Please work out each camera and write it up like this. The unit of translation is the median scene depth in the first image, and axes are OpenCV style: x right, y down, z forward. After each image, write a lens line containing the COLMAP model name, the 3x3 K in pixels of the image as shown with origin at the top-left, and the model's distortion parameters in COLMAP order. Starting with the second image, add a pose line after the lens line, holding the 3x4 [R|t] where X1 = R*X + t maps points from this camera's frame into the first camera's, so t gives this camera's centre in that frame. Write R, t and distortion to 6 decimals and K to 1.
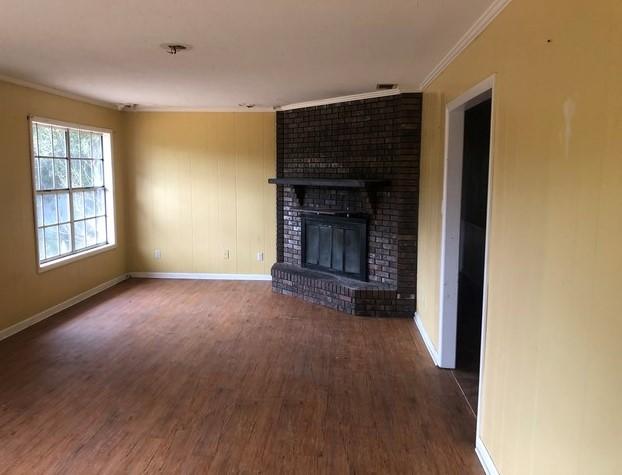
lens RADIAL K [[538.3, 0, 311.0], [0, 538.3, 237.5], [0, 0, 1]] dist [0.108842, -0.002403]
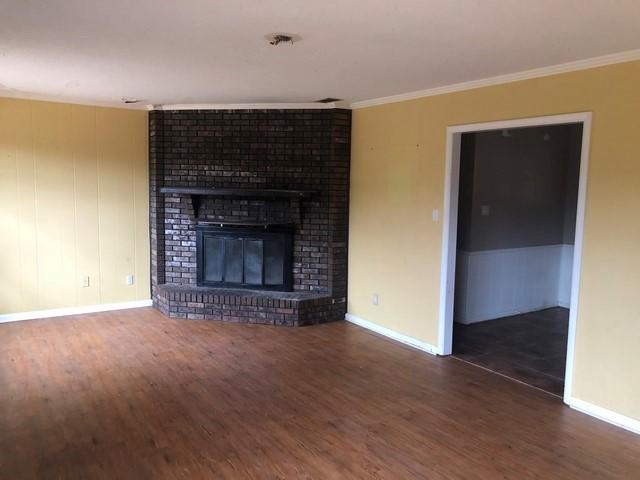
lens RADIAL K [[527.9, 0, 315.6], [0, 527.9, 240.1], [0, 0, 1]] dist [0.043098, -0.052963]
pose [[0.766981, -0.058013, 0.639042, -0.497479], [0.061155, 0.997980, 0.017200, -0.028653], [-0.638749, 0.025889, 0.768979, 0.224135]]
